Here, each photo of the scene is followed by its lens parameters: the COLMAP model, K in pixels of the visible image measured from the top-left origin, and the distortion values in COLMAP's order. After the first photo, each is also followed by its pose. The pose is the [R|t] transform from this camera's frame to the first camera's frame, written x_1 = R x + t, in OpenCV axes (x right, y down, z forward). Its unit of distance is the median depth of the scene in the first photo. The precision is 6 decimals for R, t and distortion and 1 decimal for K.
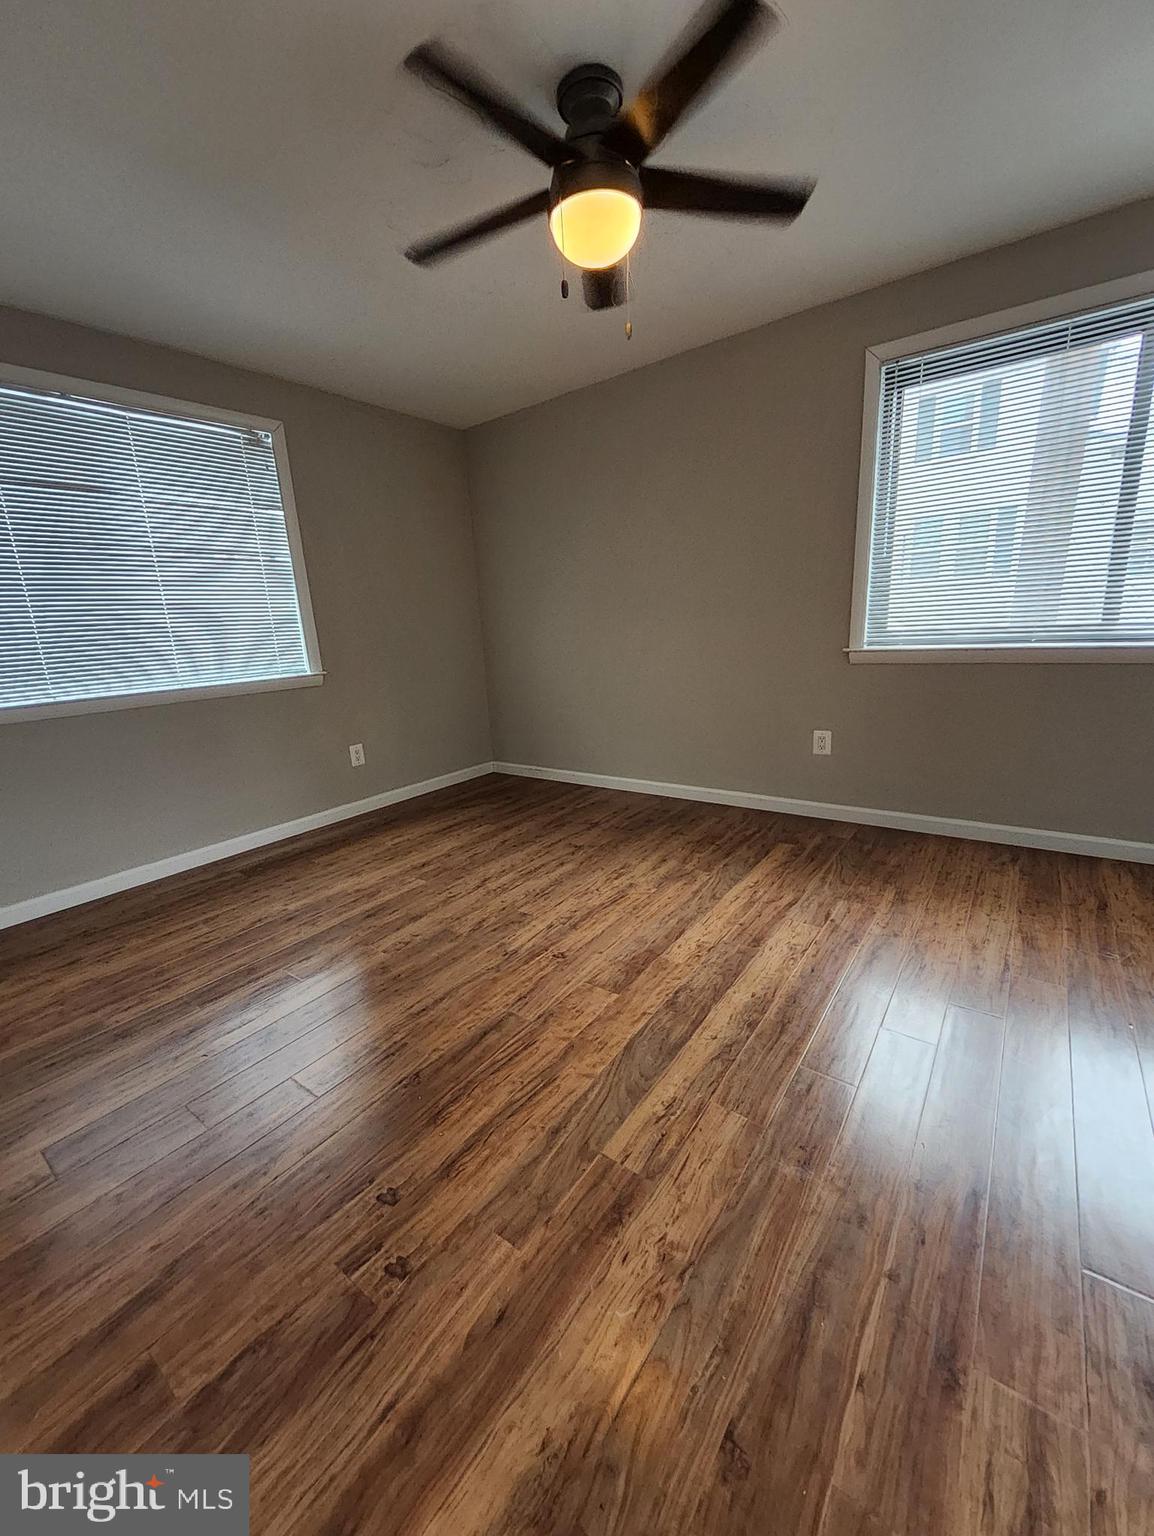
lens RADIAL K [[608.1, 0, 572.2], [0, 608.1, 763.8], [0, 0, 1]] dist [0.007312, -0.006055]
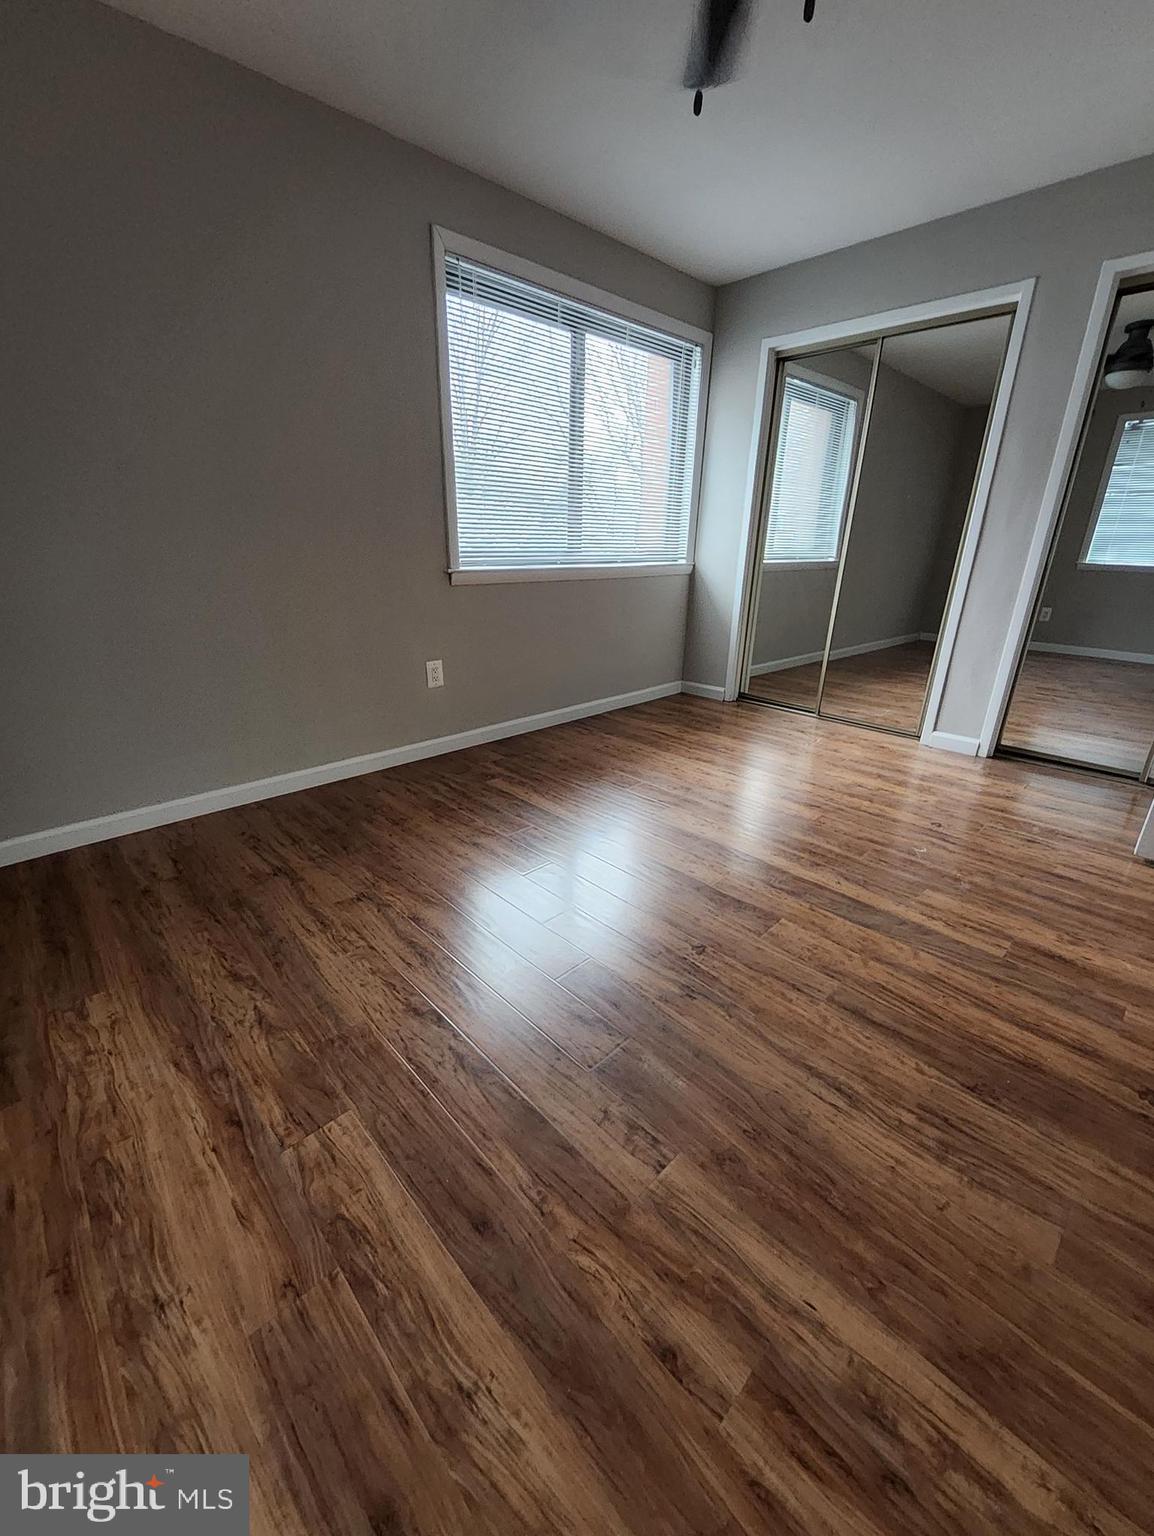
lens RADIAL K [[608.1, 0, 571.1], [0, 608.1, 764.9], [0, 0, 1]] dist [0.007312, -0.006055]
pose [[0.156098, -0.285649, 0.945536, -0.693118], [0.203565, 0.946024, 0.252190, -0.139131], [-0.966537, 0.153112, 0.205821, 0.916921]]
